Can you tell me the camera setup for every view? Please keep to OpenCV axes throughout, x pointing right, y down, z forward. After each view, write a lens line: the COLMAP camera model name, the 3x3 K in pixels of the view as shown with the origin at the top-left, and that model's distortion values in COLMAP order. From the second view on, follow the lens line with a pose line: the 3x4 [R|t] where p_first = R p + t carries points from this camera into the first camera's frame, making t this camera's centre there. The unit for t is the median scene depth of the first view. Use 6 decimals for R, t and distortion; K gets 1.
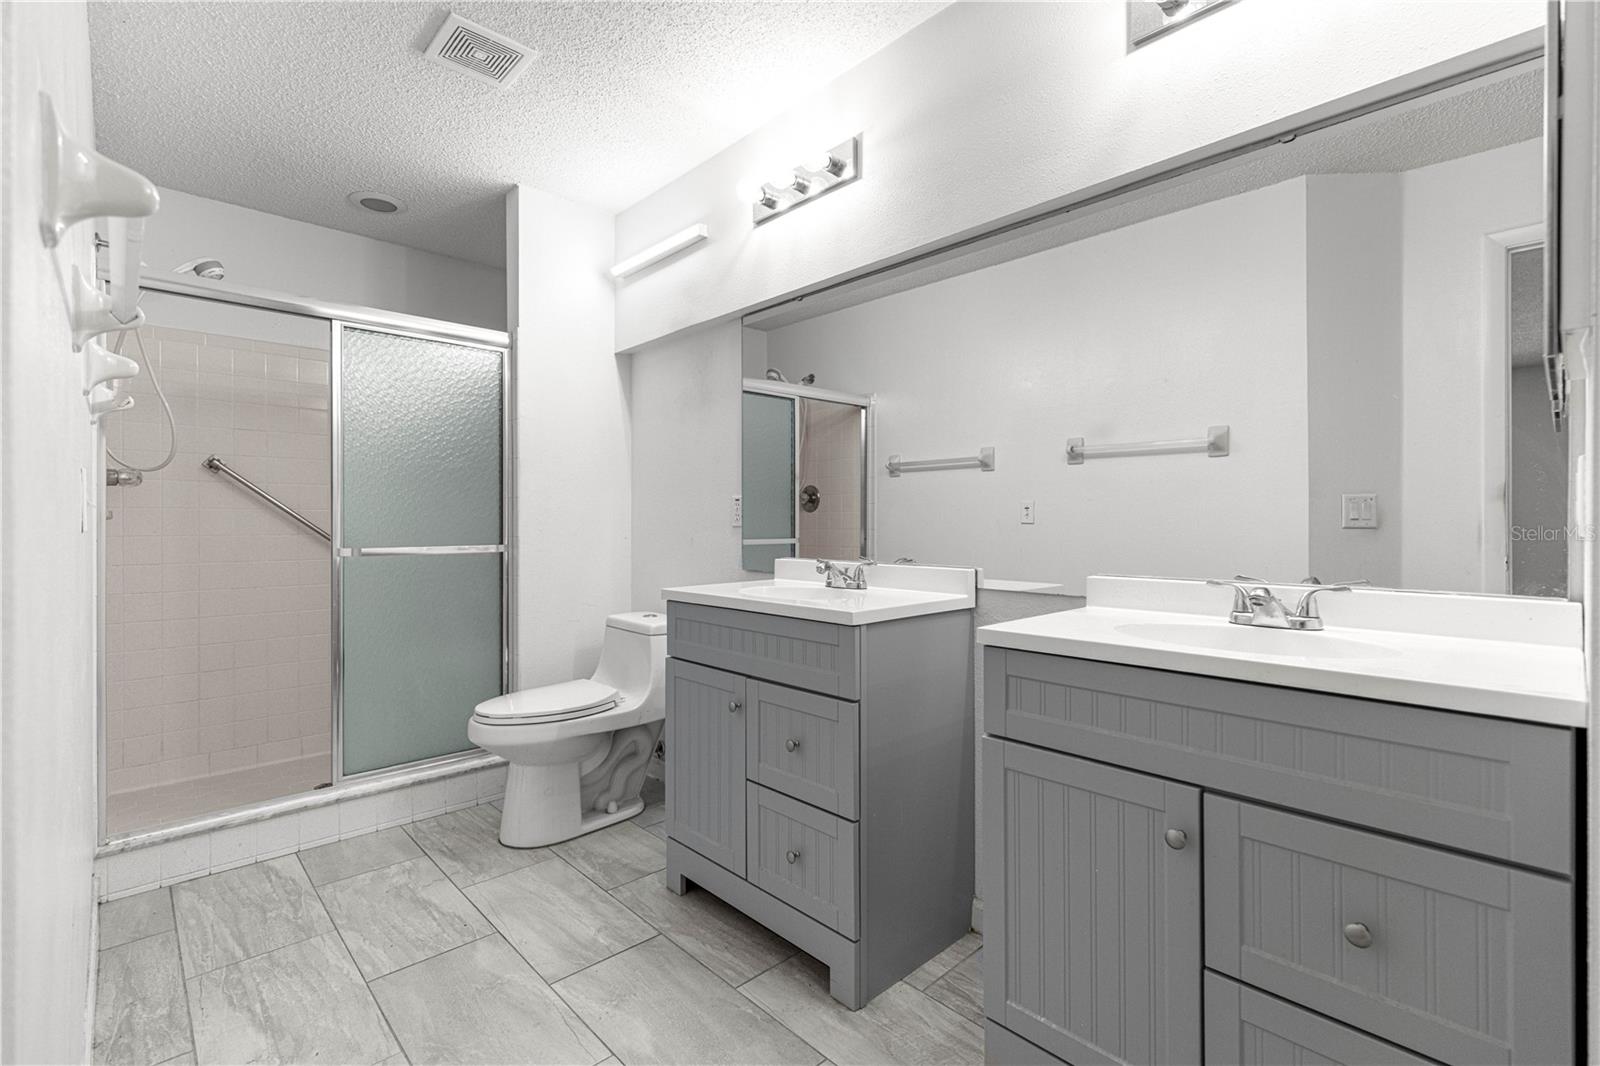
lens RADIAL K [[721.7, 0, 813.5], [0, 721.7, 531.2], [0, 0, 1]] dist [0.005363, -0.000457]
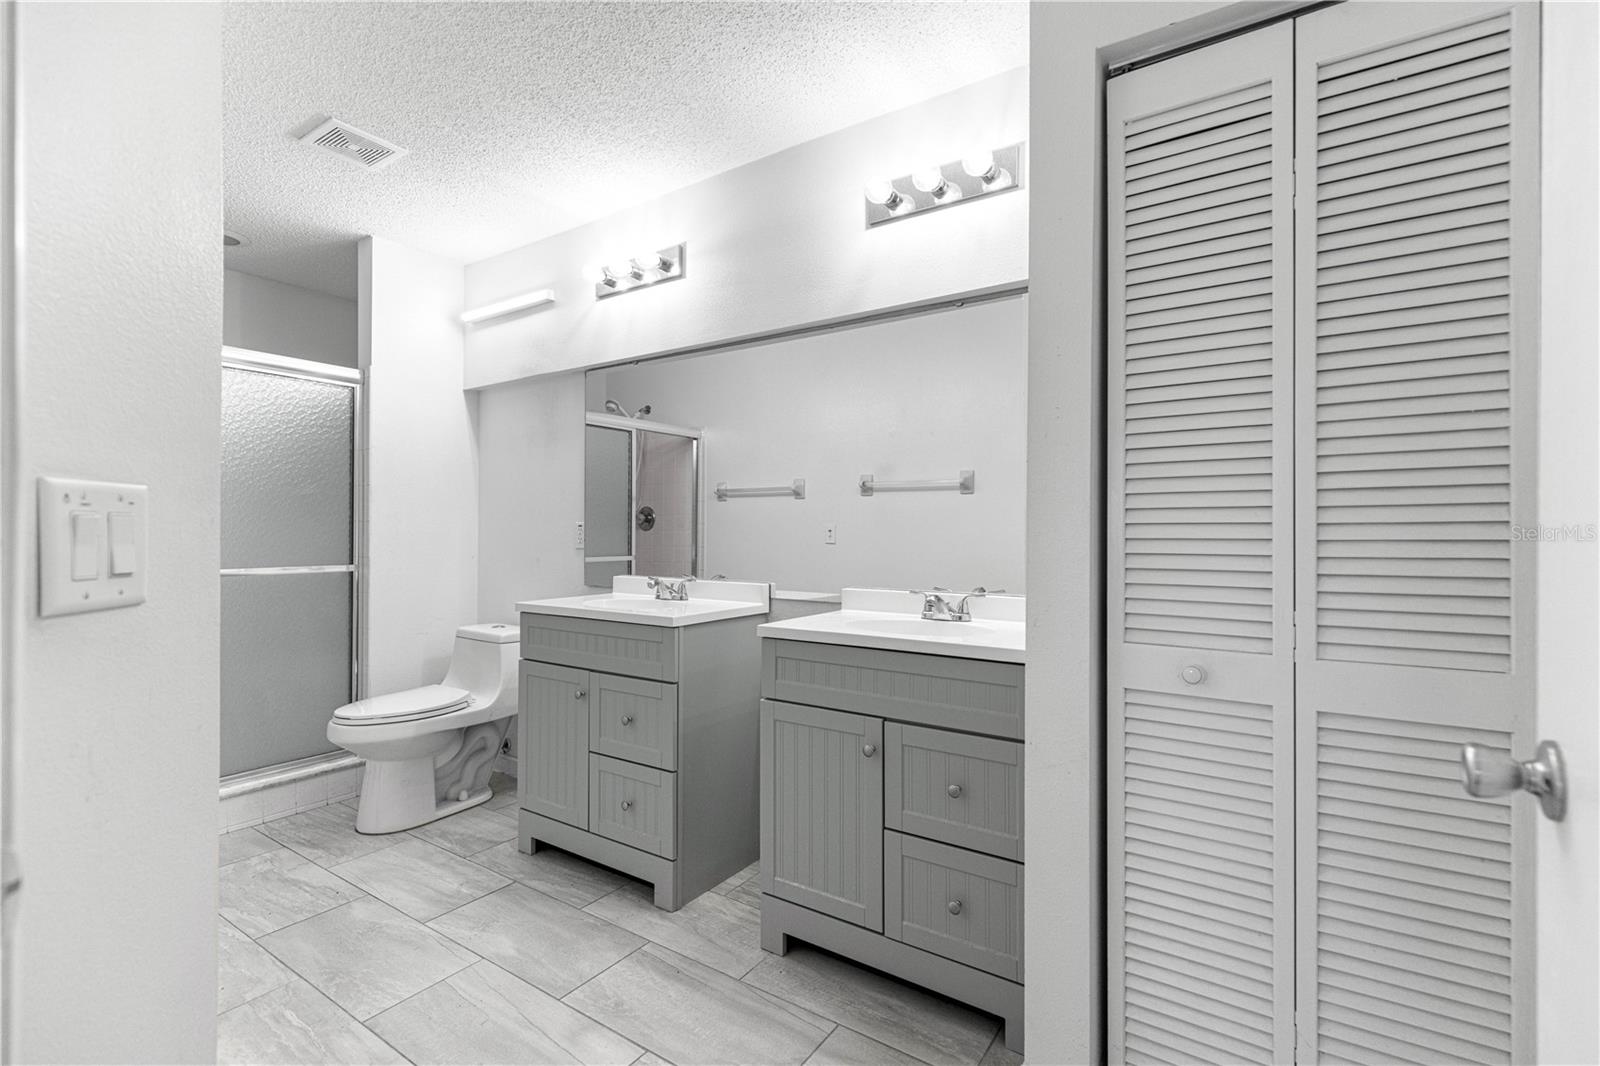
lens RADIAL K [[721.7, 0, 813.5], [0, 721.7, 531.2], [0, 0, 1]] dist [0.005363, -0.000457]
pose [[0.976157, 0.004963, 0.217008, 0.011574], [-0.001685, 0.999882, -0.015289, -0.019852], [-0.217058, 0.014559, 0.976050, -0.261508]]
